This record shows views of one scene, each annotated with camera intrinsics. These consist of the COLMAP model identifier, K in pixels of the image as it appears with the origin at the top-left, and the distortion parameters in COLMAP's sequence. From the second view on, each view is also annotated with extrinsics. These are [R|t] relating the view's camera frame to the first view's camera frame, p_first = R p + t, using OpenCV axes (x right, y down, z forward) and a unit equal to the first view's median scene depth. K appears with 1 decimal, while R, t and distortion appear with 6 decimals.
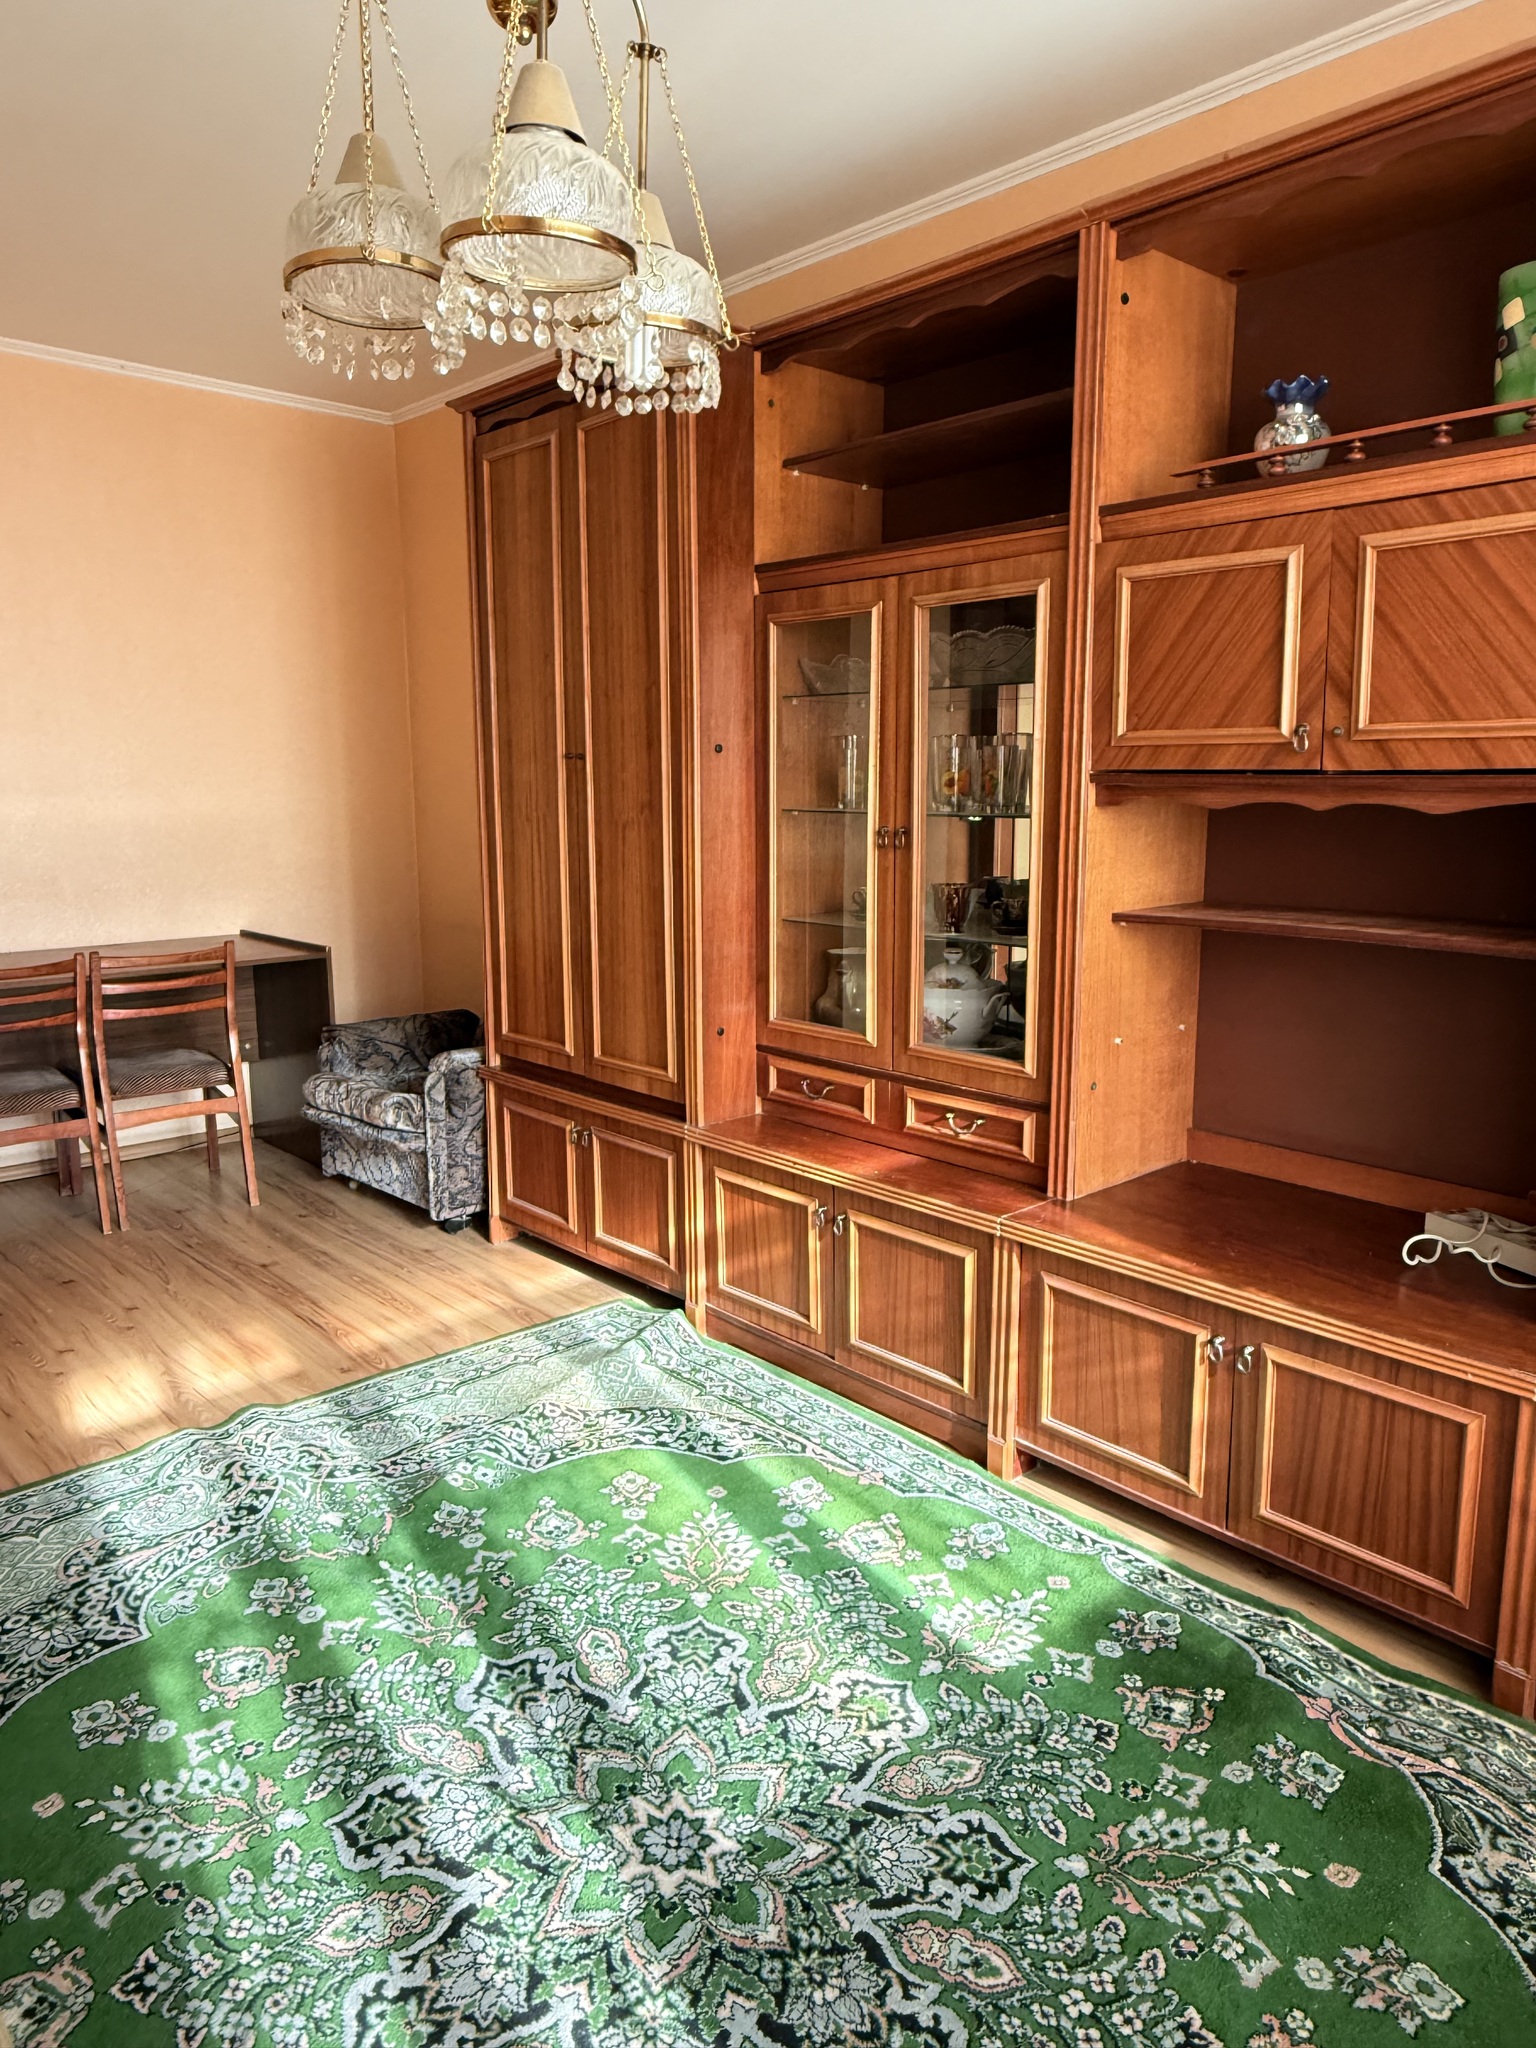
lens RADIAL K [[1348.3, 0, 773.0], [0, 1348.3, 1009.9], [0, 0, 1]] dist [-0.000719, 0.000642]
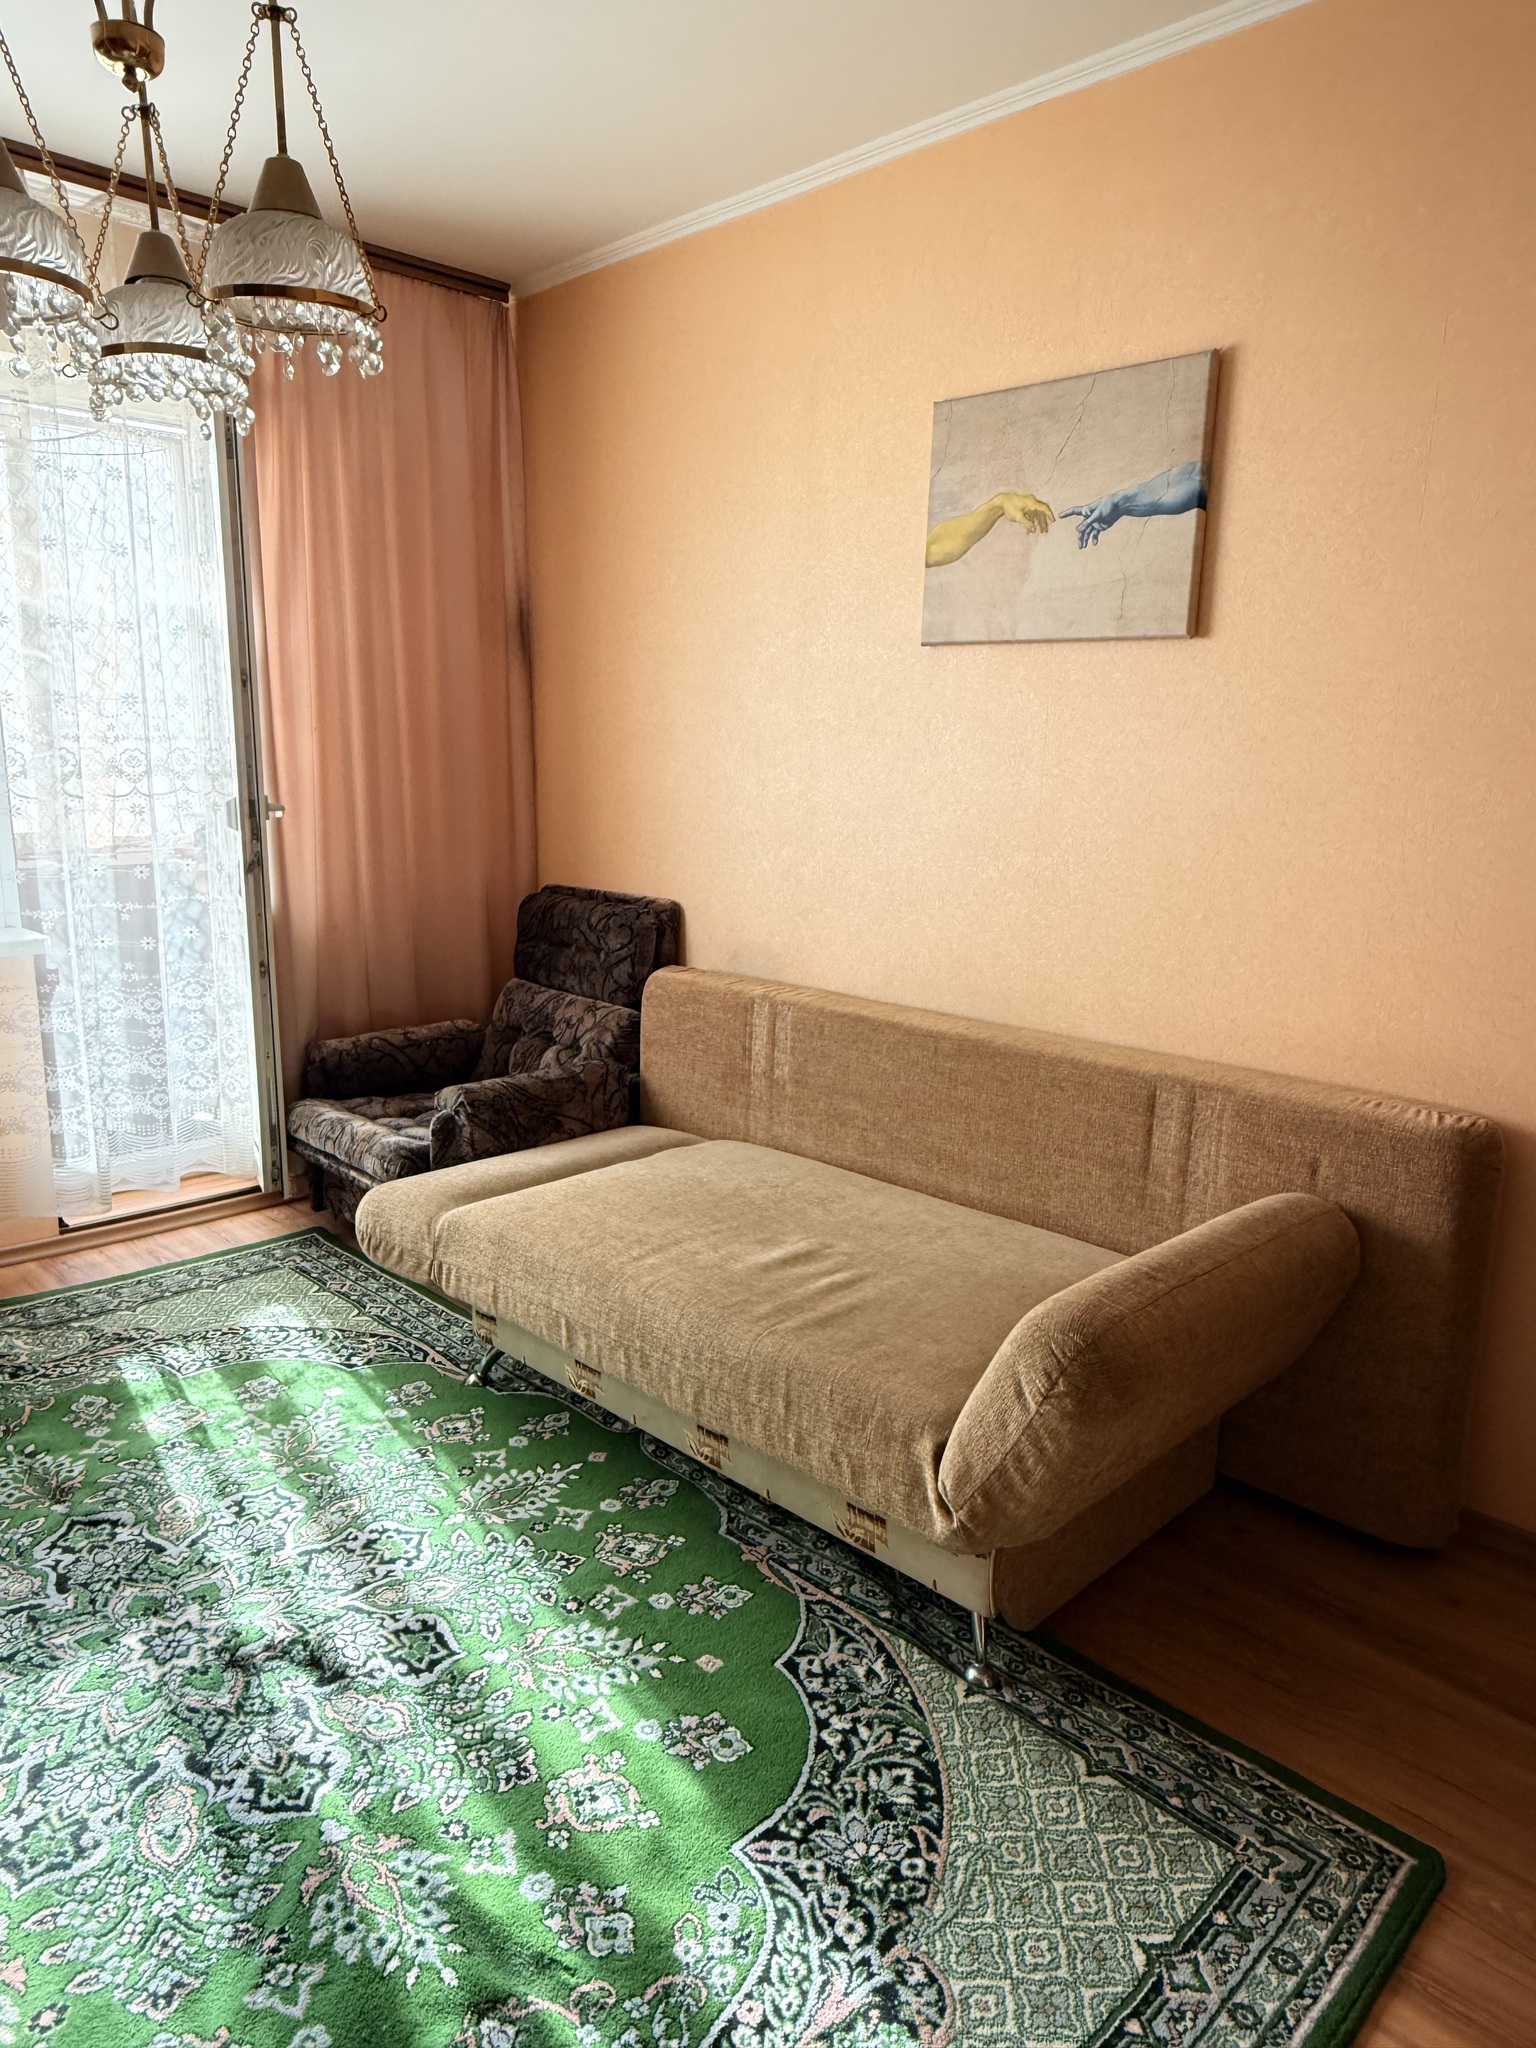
lens RADIAL K [[1348.3, 0, 773.8], [0, 1348.3, 1006.1], [0, 0, 1]] dist [-0.000719, 0.000642]
pose [[-0.998934, -0.007283, -0.045592, -0.478864], [-0.023260, 0.932394, 0.360695, -0.318934], [0.039883, 0.361371, -0.931569, 1.679911]]
